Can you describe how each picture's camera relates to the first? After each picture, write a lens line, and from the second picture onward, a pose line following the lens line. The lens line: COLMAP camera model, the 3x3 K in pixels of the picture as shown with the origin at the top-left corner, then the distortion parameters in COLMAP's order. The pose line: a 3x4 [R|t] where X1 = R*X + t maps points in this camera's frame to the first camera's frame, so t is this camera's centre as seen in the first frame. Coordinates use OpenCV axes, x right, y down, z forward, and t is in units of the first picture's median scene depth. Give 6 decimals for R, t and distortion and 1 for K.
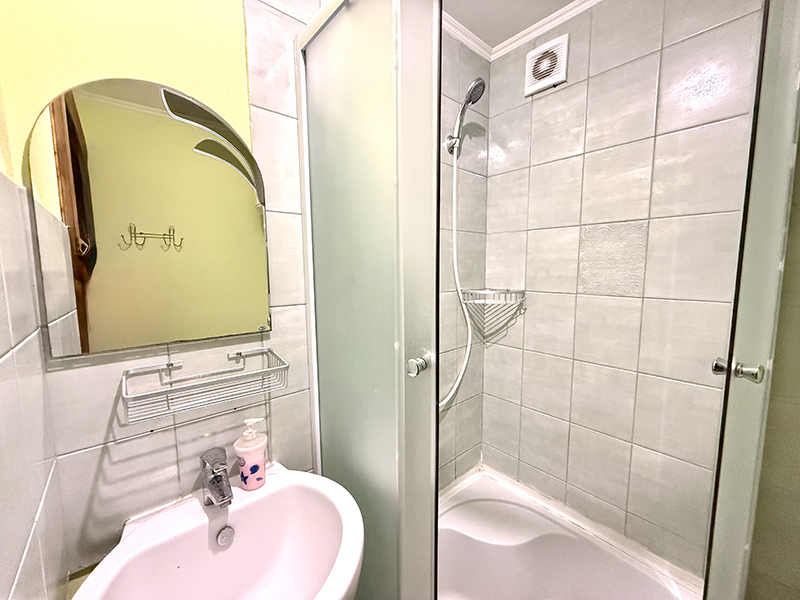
lens RADIAL K [[321.0, 0, 400.0], [0, 321.0, 300.0], [0, 0, 1]] dist [0.001493, 0.000142]
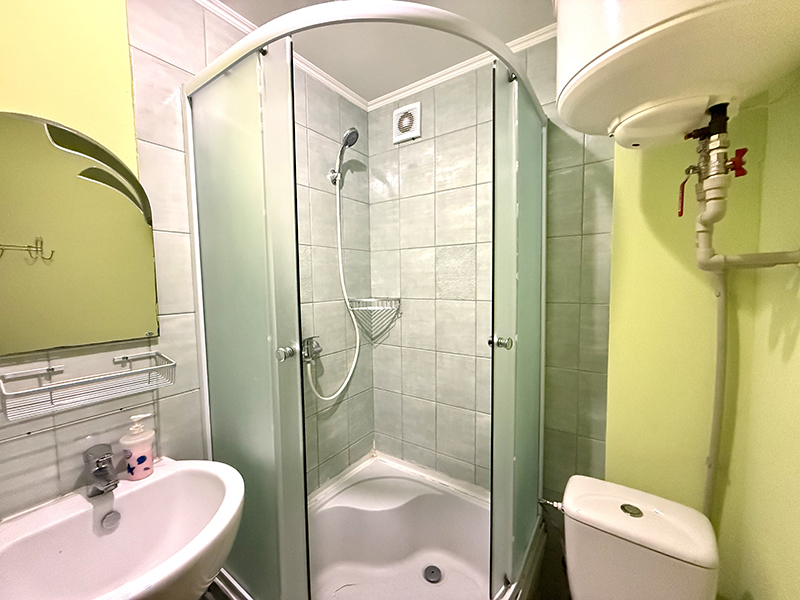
lens RADIAL K [[321.0, 0, 400.0], [0, 321.0, 300.0], [0, 0, 1]] dist [0.001493, 0.000142]
pose [[0.969933, -0.022280, 0.242350, 0.112073], [0.032691, 0.998703, -0.039025, 0.031327], [-0.241166, 0.045774, 0.969404, -0.228080]]
